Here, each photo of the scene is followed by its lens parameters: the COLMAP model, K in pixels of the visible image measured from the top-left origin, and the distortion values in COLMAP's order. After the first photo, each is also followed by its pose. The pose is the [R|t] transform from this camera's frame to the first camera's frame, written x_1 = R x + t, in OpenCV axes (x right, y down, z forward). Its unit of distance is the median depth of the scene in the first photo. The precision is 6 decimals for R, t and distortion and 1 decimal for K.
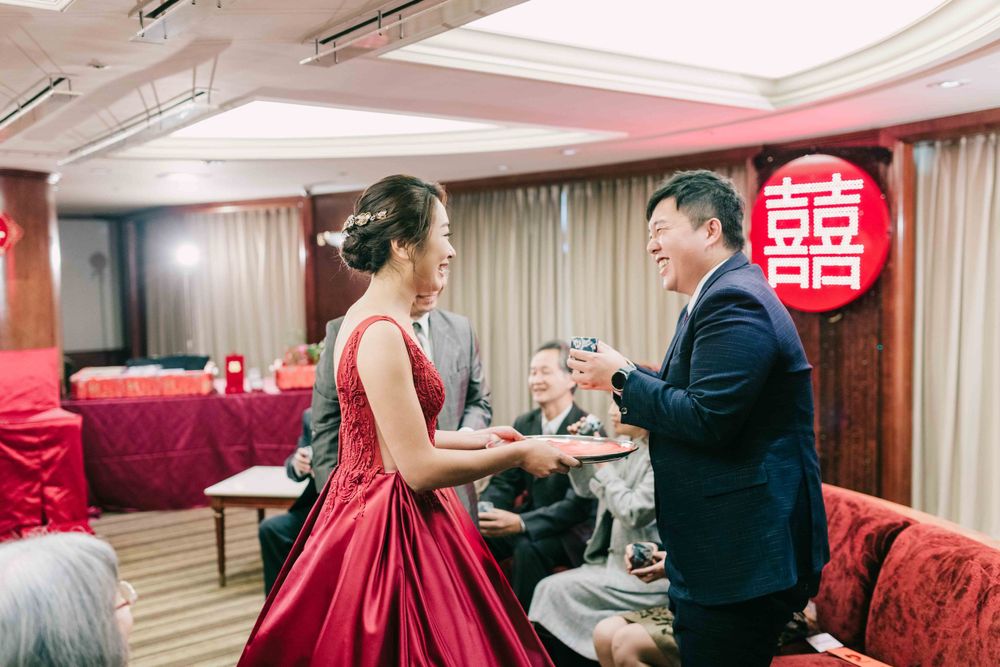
lens RADIAL K [[989.9, 0, 500.0], [0, 989.9, 333.5], [0, 0, 1]] dist [0.015459, 0.002608]
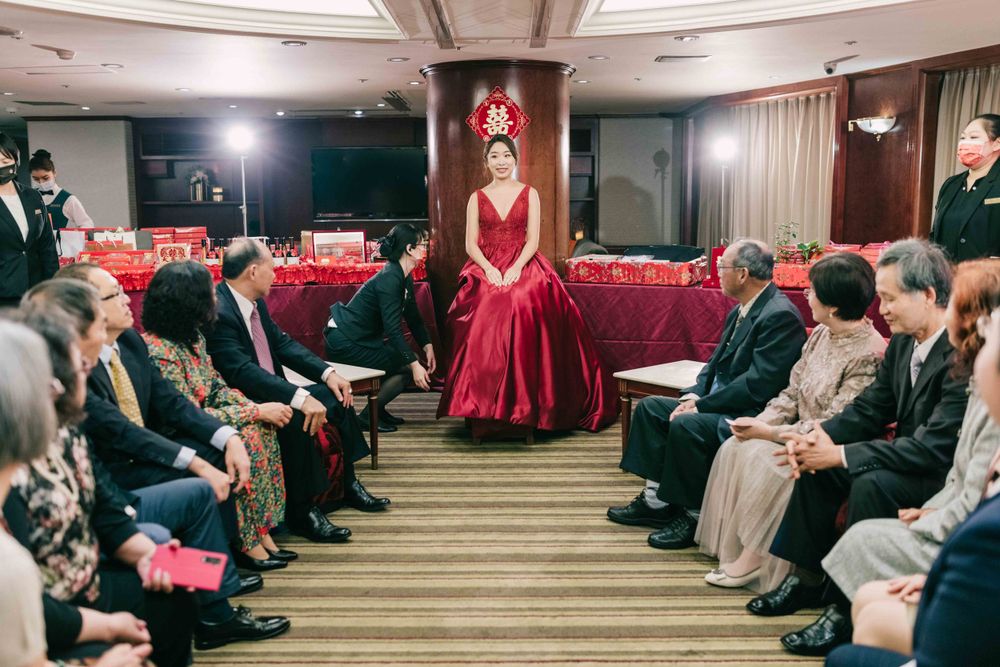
lens RADIAL K [[999.7, 0, 500.0], [0, 999.7, 333.5], [0, 0, 1]] dist [0.012702, 0.004158]
pose [[0.796387, 0.099325, -0.596576, 0.146746], [-0.049915, 0.993851, 0.098835, 0.019496], [0.602724, -0.048933, 0.796448, 0.103891]]
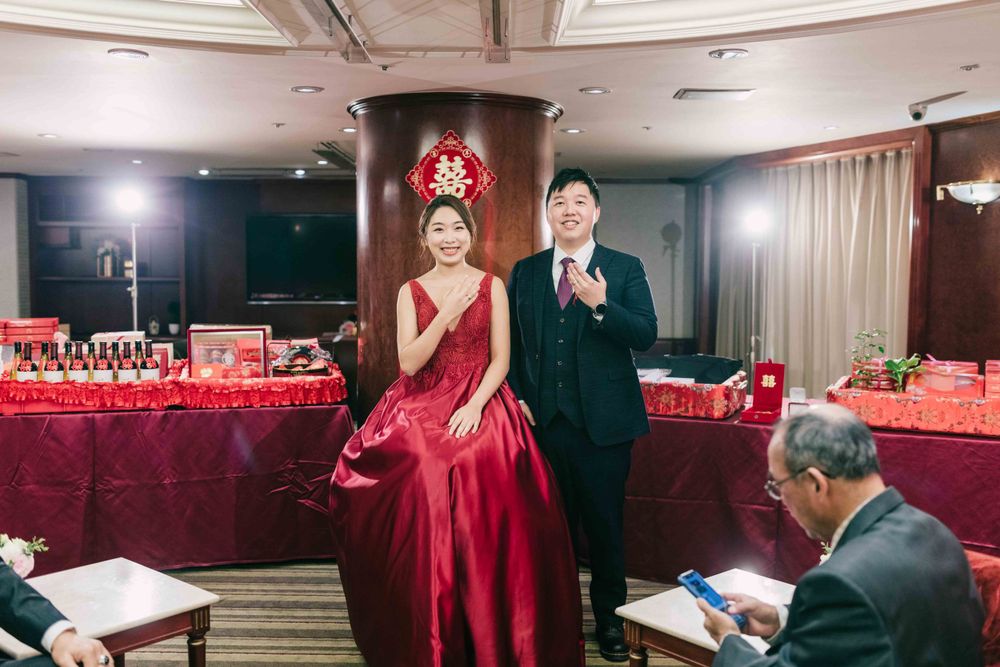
lens RADIAL K [[989.9, 0, 500.0], [0, 989.9, 333.5], [0, 0, 1]] dist [0.015459, 0.002608]
pose [[0.796729, 0.068280, -0.600467, -0.016864], [-0.062190, 0.997585, 0.030920, -0.007324], [0.601129, 0.012708, 0.799051, 0.371291]]
